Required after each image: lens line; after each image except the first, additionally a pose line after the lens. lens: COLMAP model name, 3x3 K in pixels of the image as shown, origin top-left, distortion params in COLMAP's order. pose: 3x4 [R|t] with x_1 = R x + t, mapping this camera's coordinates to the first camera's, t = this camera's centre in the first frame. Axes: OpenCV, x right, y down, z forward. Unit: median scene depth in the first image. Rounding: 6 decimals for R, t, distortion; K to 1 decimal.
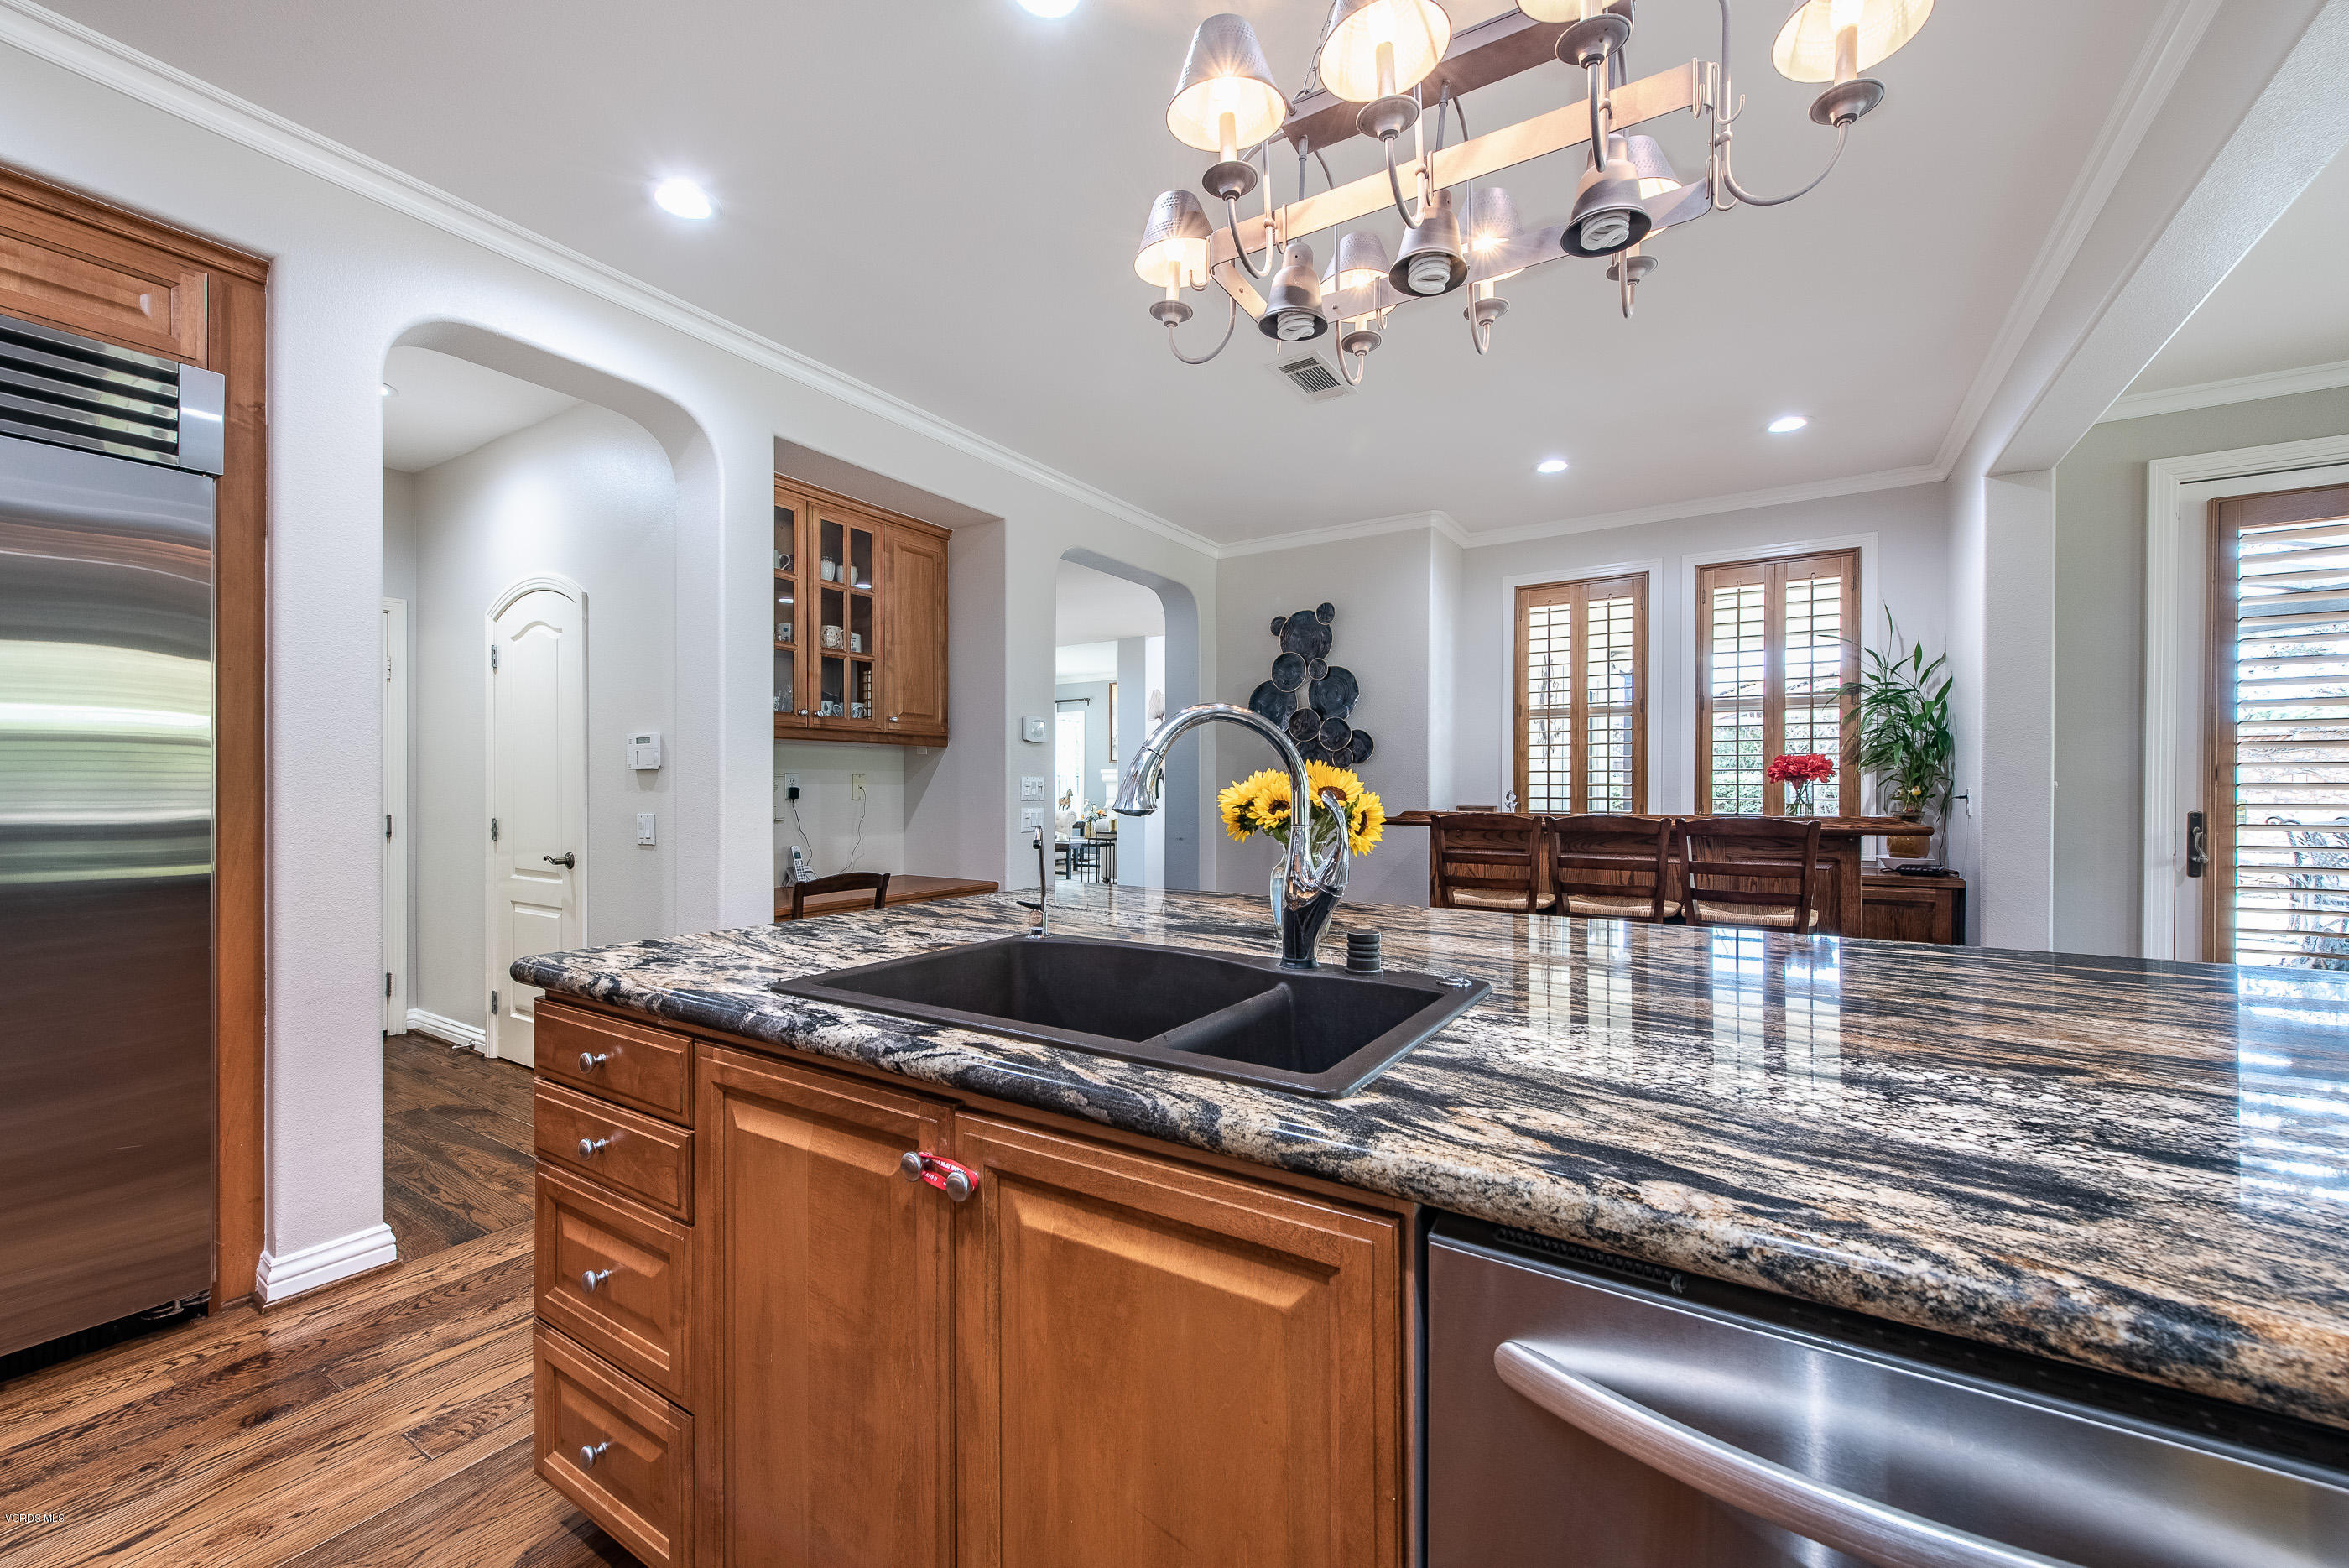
lens RADIAL K [[927.8, 0, 1181.6], [0, 927.8, 782.2], [0, 0, 1]] dist [0.002523, -0.000146]
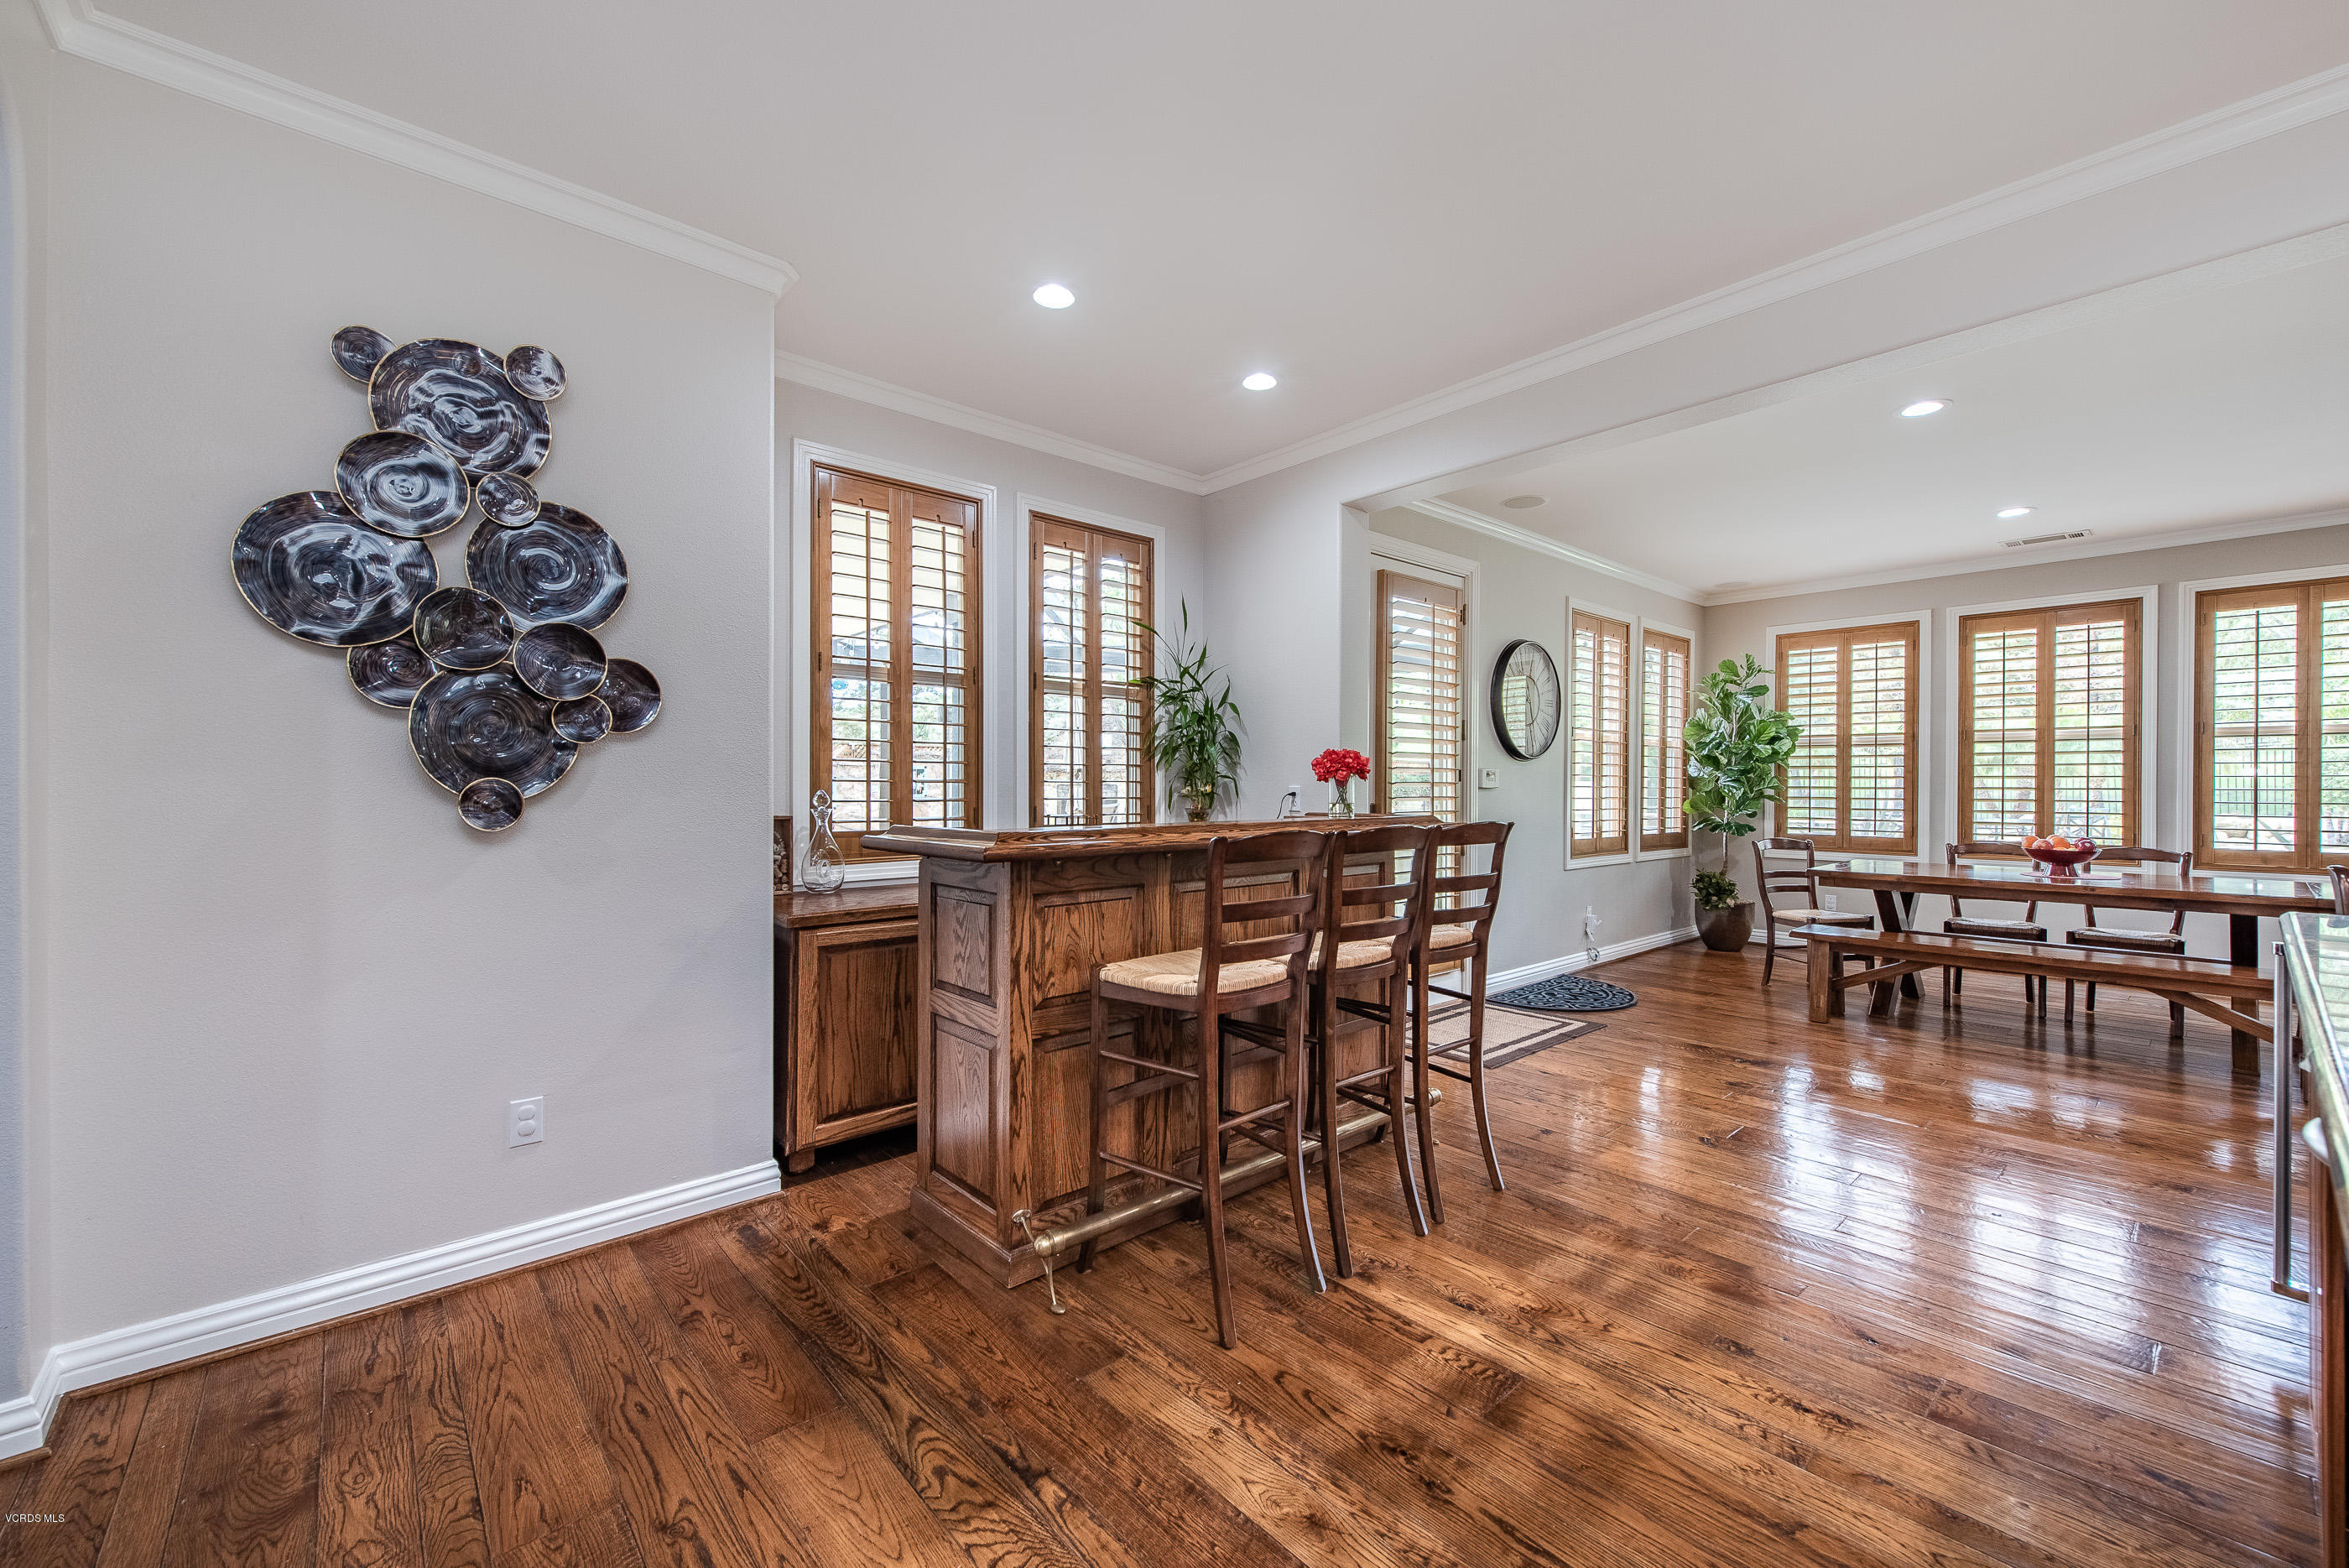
lens RADIAL K [[935.8, 0, 1181.1], [0, 935.8, 789.6], [0, 0, 1]] dist [0.009580, -0.000145]
pose [[0.278195, -0.005244, 0.960510, -0.202570], [-0.007170, 0.999946, 0.007536, 0.003200], [-0.960498, -0.008983, 0.278142, 0.675814]]
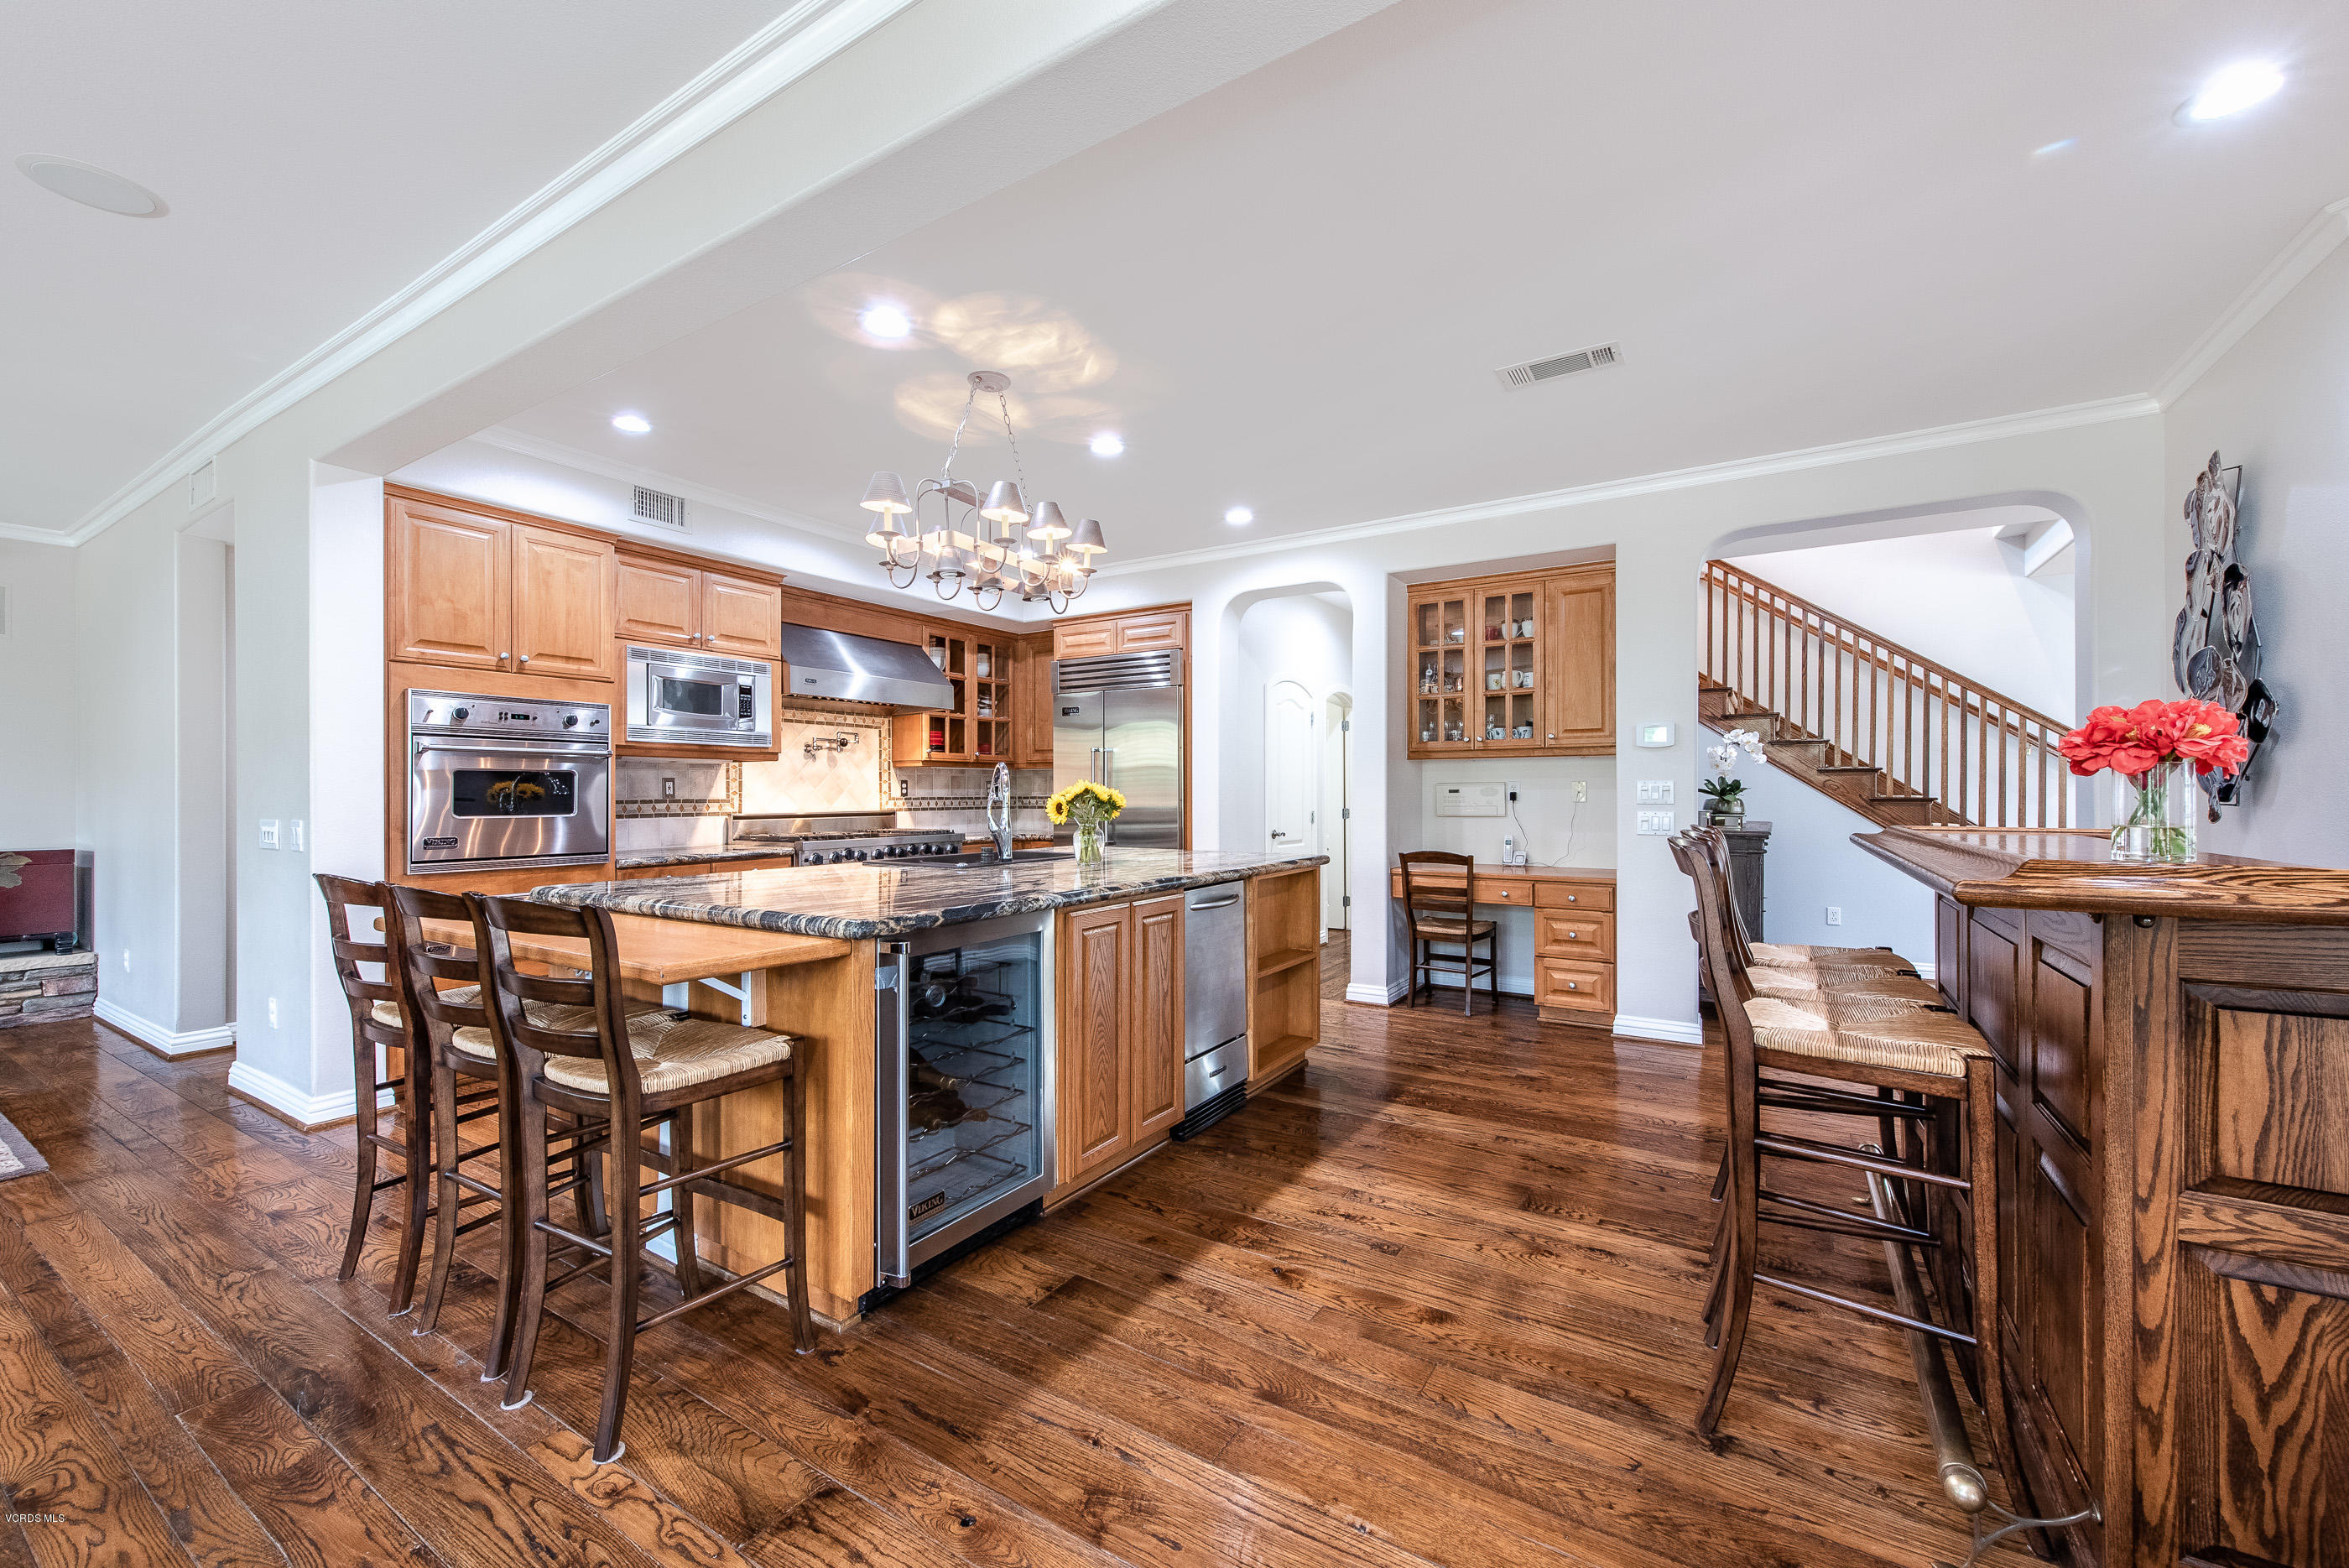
lens RADIAL K [[923.7, 0, 1174.5], [0, 923.7, 784.0], [0, 0, 1]] dist [0.015242, -0.000253]
pose [[-0.002817, -0.013517, -0.999905, 0.792987], [0.011608, 0.999841, -0.013549, 0.005477], [0.999929, -0.011645, -0.002660, 0.439741]]
